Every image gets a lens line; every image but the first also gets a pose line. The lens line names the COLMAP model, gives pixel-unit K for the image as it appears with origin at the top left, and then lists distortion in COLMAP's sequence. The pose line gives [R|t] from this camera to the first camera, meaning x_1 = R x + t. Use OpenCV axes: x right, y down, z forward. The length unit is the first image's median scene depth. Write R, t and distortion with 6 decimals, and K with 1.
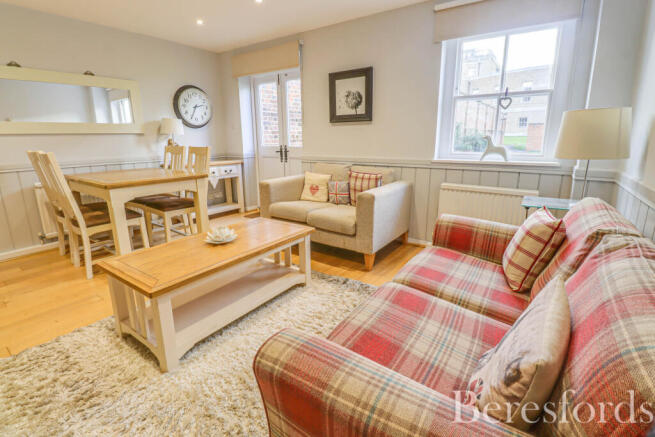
lens RADIAL K [[307.7, 0, 327.4], [0, 307.7, 208.0], [0, 0, 1]] dist [-0.001753, -0.014661]
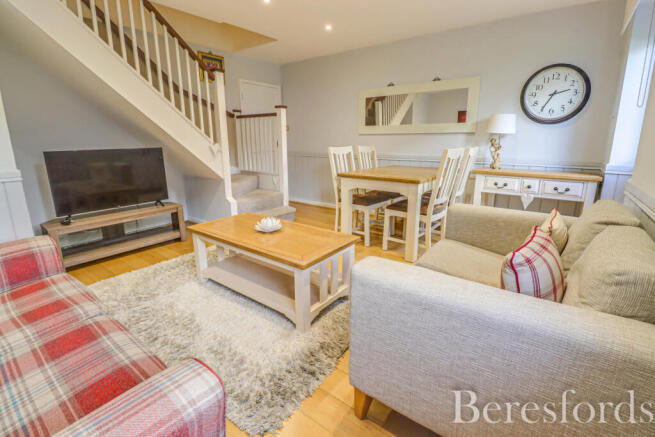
lens RADIAL K [[307.7, 0, 327.4], [0, 307.7, 208.0], [0, 0, 1]] dist [-0.001753, -0.014661]
pose [[-0.028220, 0.223067, -0.974394, 0.226748], [-0.215722, 0.950454, 0.223834, -0.085989], [0.976047, 0.216515, 0.021298, 0.368986]]
